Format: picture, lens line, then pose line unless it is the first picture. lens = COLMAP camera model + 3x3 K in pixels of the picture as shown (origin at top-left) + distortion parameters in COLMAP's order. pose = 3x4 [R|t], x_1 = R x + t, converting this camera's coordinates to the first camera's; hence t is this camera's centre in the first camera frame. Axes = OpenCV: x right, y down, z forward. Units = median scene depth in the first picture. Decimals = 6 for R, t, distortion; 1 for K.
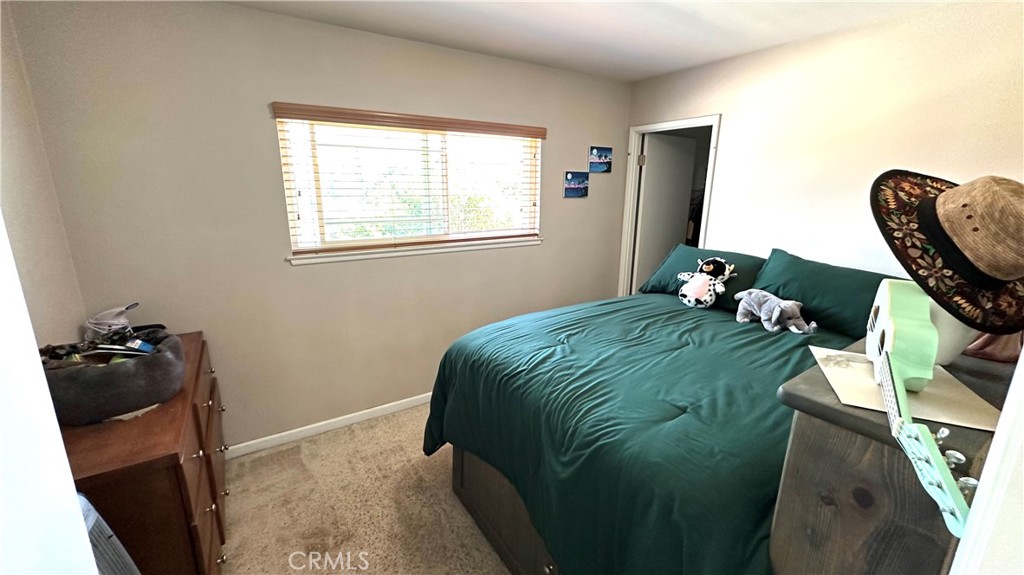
lens RADIAL K [[411.1, 0, 510.6], [0, 411.1, 287.7], [0, 0, 1]] dist [-0.008409, 0.000692]
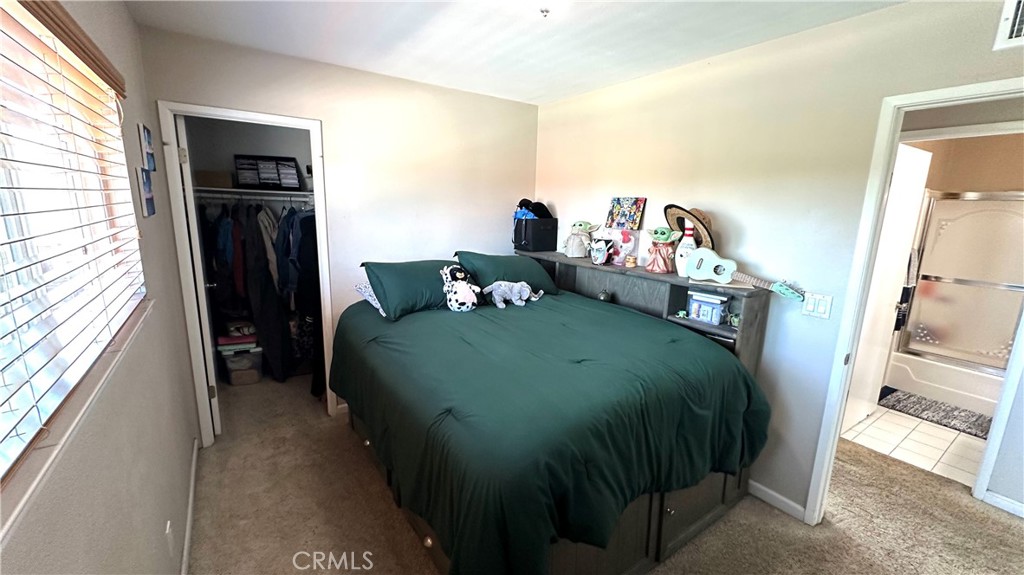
lens RADIAL K [[411.1, 0, 516.3], [0, 411.1, 289.6], [0, 0, 1]] dist [-0.008409, 0.000692]
pose [[-0.039504, -0.208093, 0.977311, -0.633125], [0.208464, 0.954836, 0.211733, -0.215926], [-0.977232, 0.212099, 0.005660, 0.846678]]
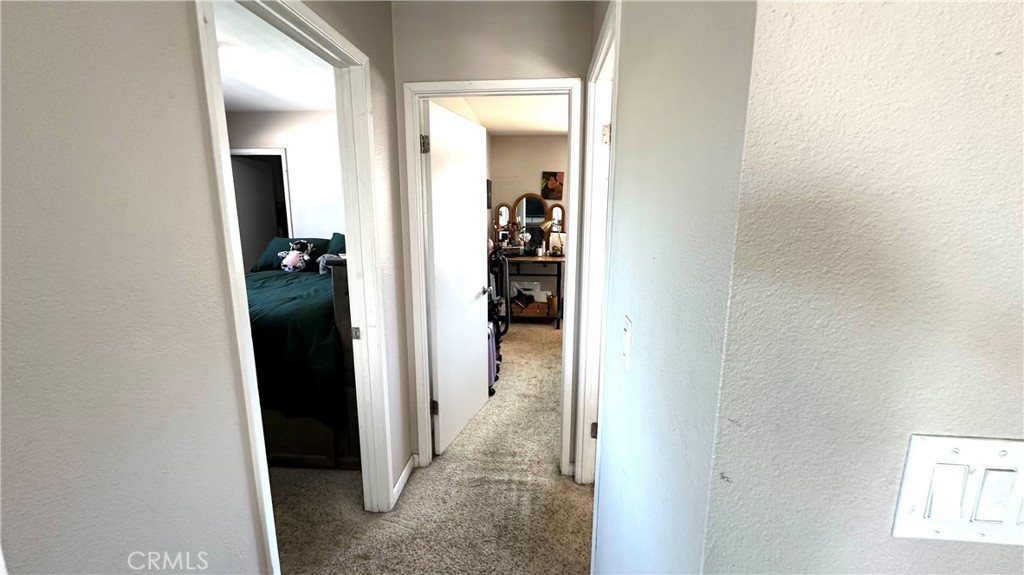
lens RADIAL K [[411.1, 0, 513.9], [0, 411.1, 288.2], [0, 0, 1]] dist [-0.008409, 0.000692]
pose [[0.600315, -0.156481, 0.784306, -0.284492], [0.189679, 0.980549, 0.050453, 0.188442], [-0.776945, 0.118478, 0.618319, -0.615266]]
